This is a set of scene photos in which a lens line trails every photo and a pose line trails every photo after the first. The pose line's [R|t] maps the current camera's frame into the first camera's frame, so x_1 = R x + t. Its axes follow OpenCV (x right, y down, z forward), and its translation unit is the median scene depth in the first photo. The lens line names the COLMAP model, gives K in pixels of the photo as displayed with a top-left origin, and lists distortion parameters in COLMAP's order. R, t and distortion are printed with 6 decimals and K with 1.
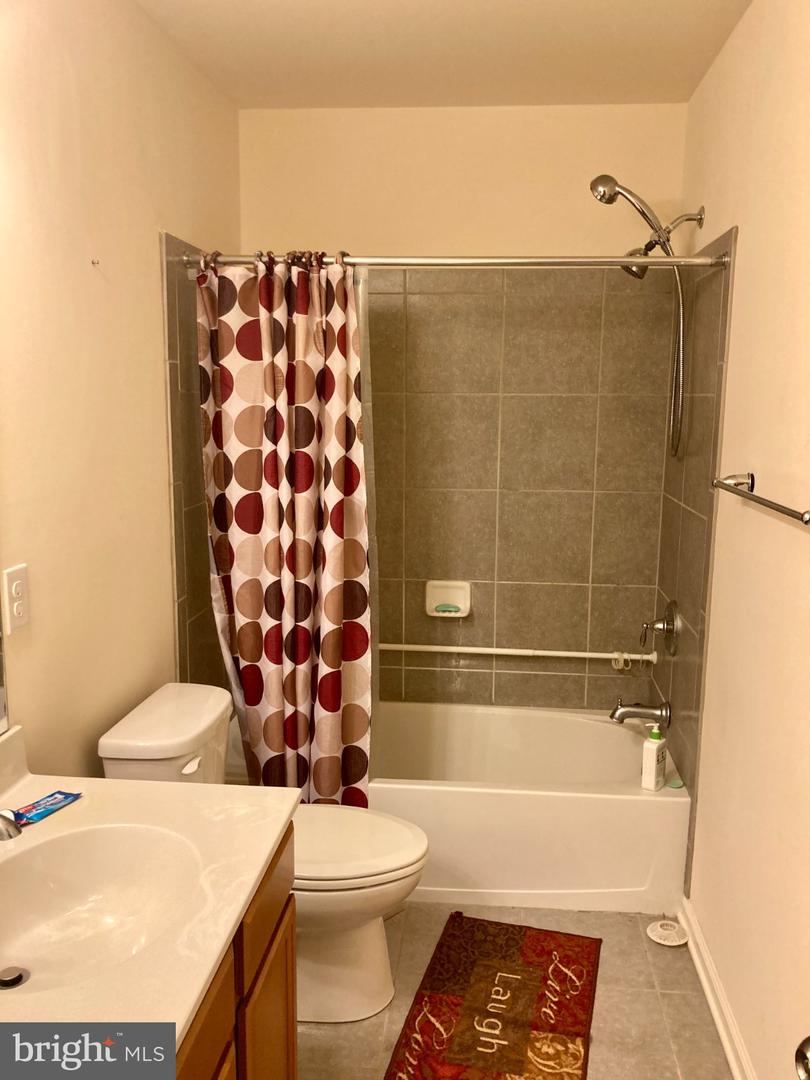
lens RADIAL K [[889.3, 0, 421.3], [0, 889.3, 553.6], [0, 0, 1]] dist [0.034646, -0.032353]
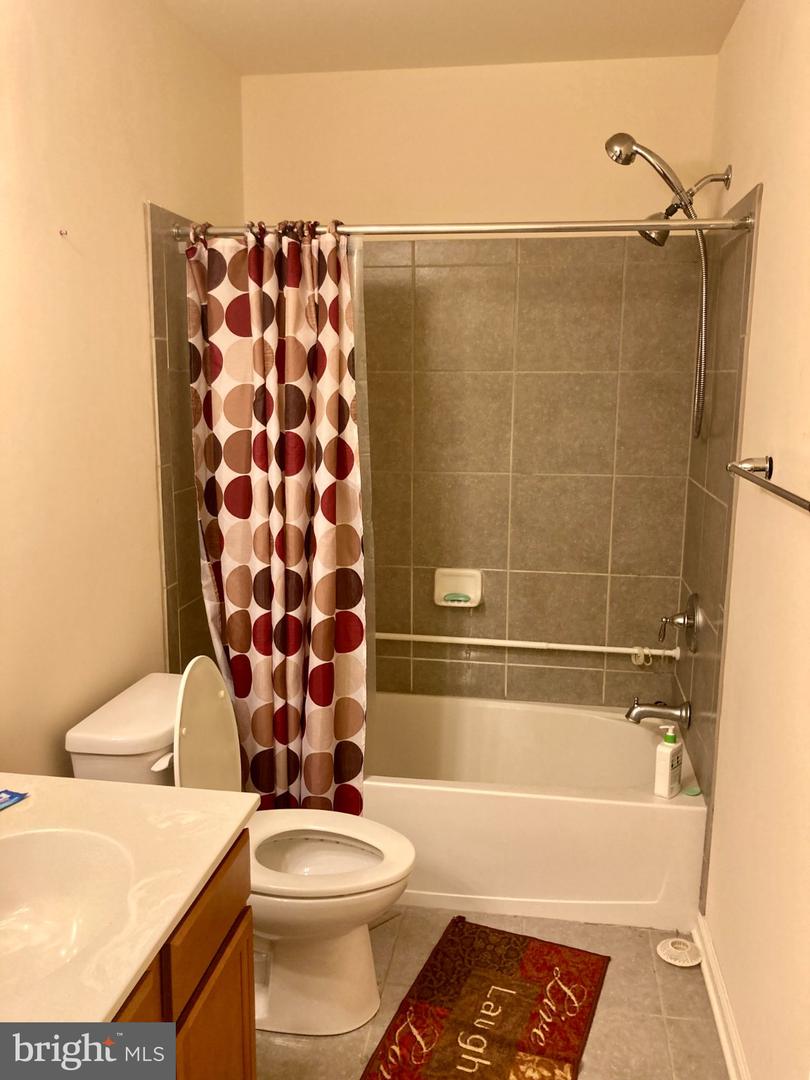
lens RADIAL K [[889.3, 0, 408.4], [0, 889.3, 545.7], [0, 0, 1]] dist [0.034646, -0.032353]
pose [[0.997402, 0.009773, -0.071374, 0.057181], [-0.009007, 0.999898, 0.011045, -0.005209], [0.071475, -0.010373, 0.997388, 0.057868]]
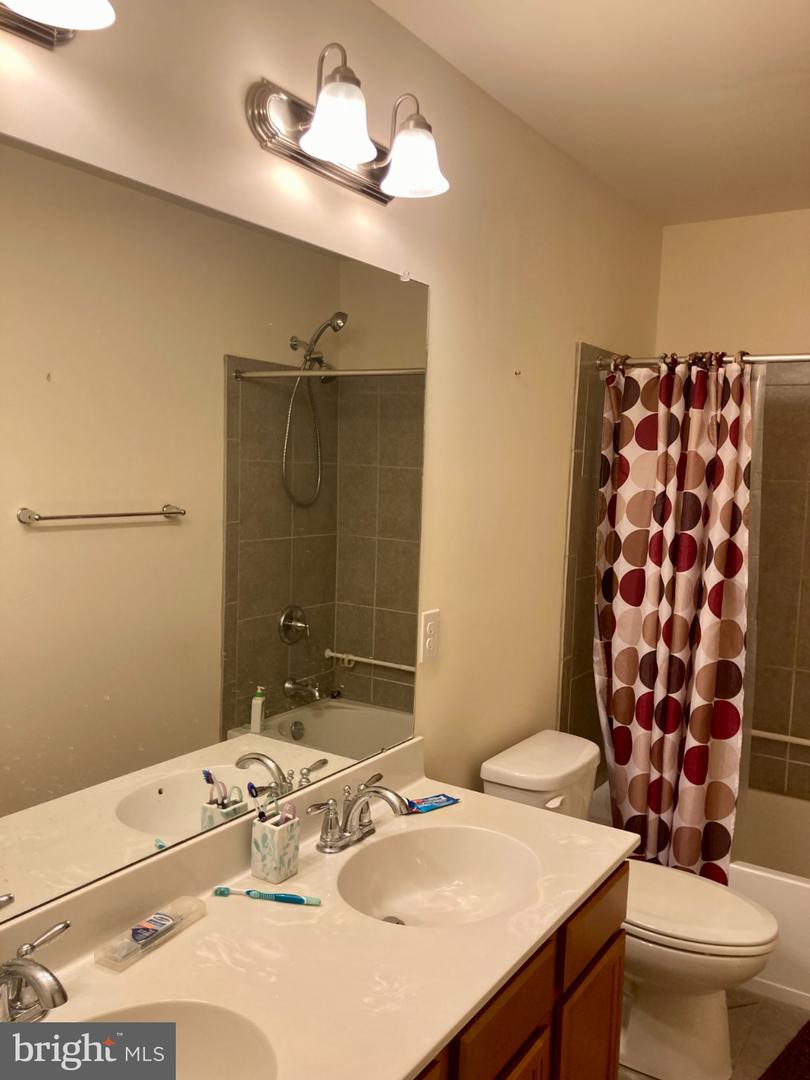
lens RADIAL K [[889.3, 0, 412.0], [0, 889.3, 555.4], [0, 0, 1]] dist [0.034646, -0.032353]
pose [[0.883767, 0.066922, -0.463116, 0.071762], [-0.105883, 0.992649, -0.058616, 0.009176], [0.455789, 0.100839, 0.884357, -0.098984]]
